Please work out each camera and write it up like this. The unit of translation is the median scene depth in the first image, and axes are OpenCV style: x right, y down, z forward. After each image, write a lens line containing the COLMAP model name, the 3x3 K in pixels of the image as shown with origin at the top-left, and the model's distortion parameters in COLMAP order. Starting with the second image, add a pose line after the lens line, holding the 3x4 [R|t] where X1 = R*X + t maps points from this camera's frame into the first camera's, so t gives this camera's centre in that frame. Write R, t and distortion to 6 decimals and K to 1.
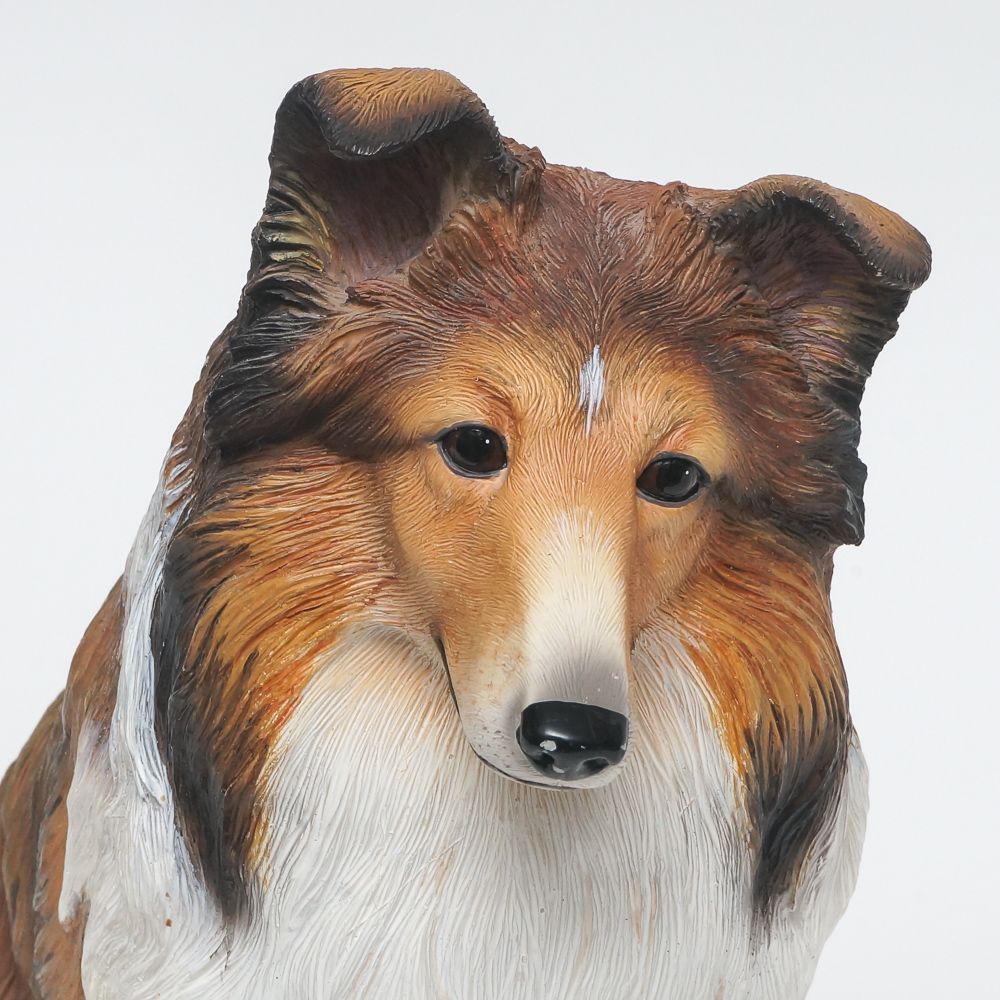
lens RADIAL K [[4121.6, 0, 496.5], [0, 4121.6, 498.9], [0, 0, 1]] dist [-0.071511, 0.000000]
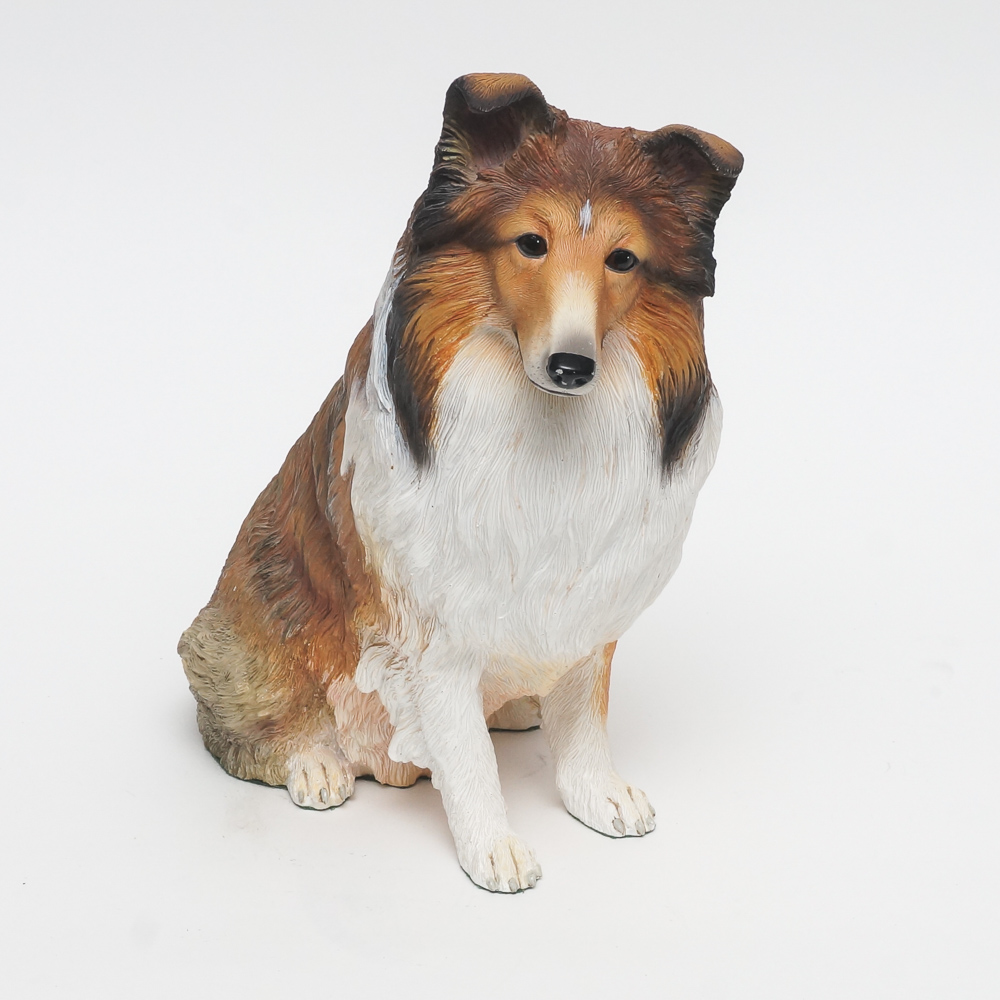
lens RADIAL K [[3223.0, 0, 505.3], [0, 3223.0, 500.2], [0, 0, 1]] dist [0.019820, 0.000000]
pose [[0.998779, 0.017659, -0.046132, 0.060510], [-0.016530, 0.999557, 0.024750, 0.079687], [0.046548, -0.023957, 0.998629, -0.715759]]
